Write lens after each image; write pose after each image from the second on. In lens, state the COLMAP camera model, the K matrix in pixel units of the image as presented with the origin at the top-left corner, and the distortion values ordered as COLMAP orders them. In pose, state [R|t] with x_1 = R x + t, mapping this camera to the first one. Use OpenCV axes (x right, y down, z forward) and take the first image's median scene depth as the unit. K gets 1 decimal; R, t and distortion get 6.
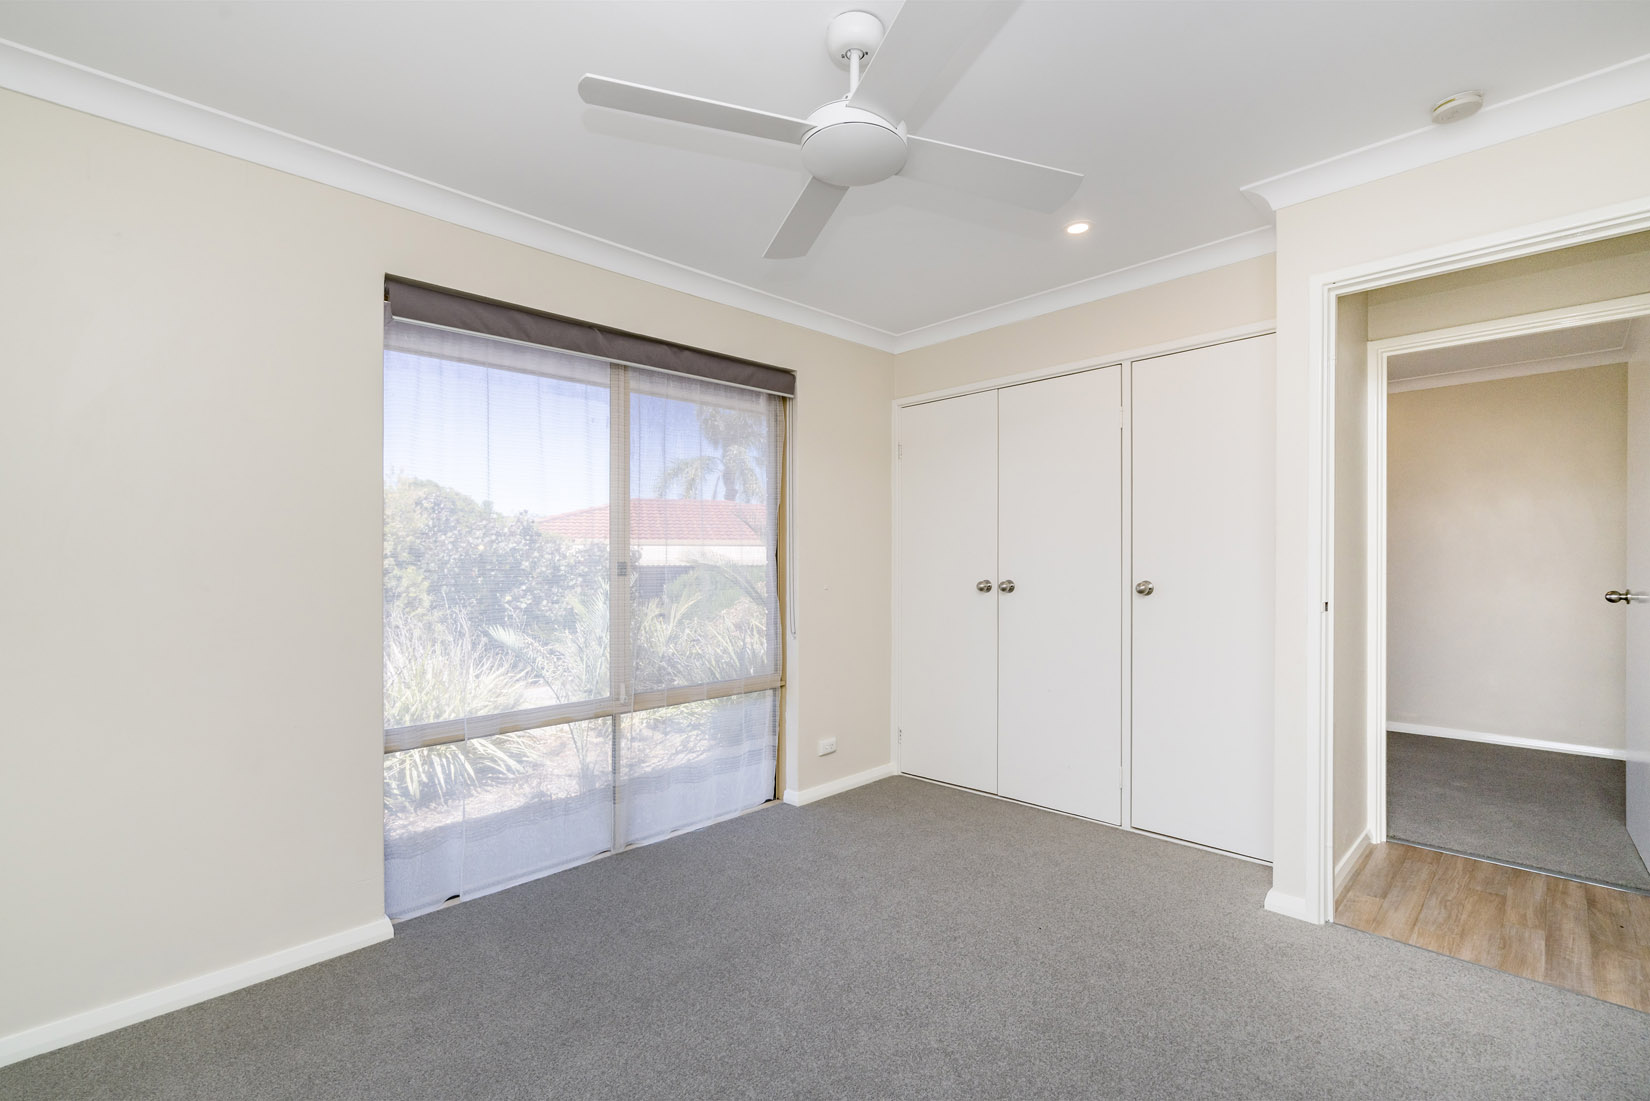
lens RADIAL K [[748.8, 0, 813.7], [0, 748.8, 562.0], [0, 0, 1]] dist [0.001913, 0.001373]
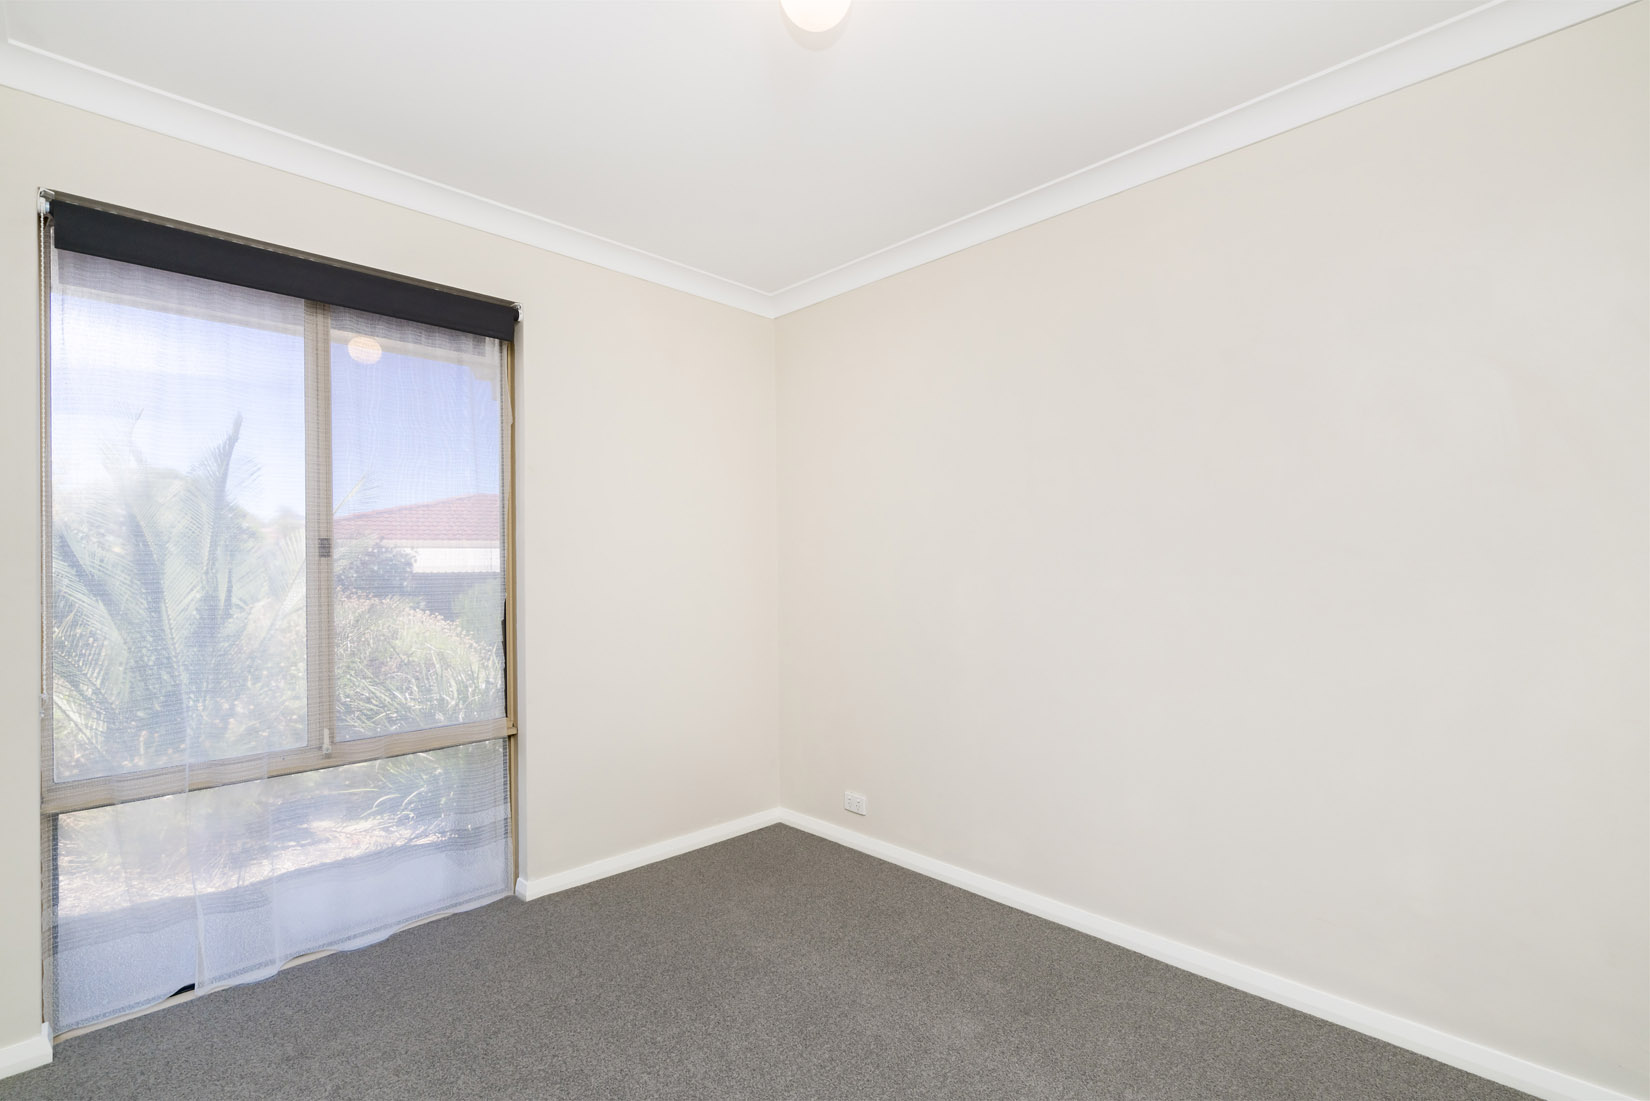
lens RADIAL K [[748.8, 0, 836.4], [0, 748.8, 541.8], [0, 0, 1]] dist [0.001913, 0.001373]
pose [[0.999944, 0.000329, 0.010535, 0.222549], [-0.000023, 0.999578, -0.029033, -0.001681], [-0.010540, 0.029031, 0.999523, 0.216837]]
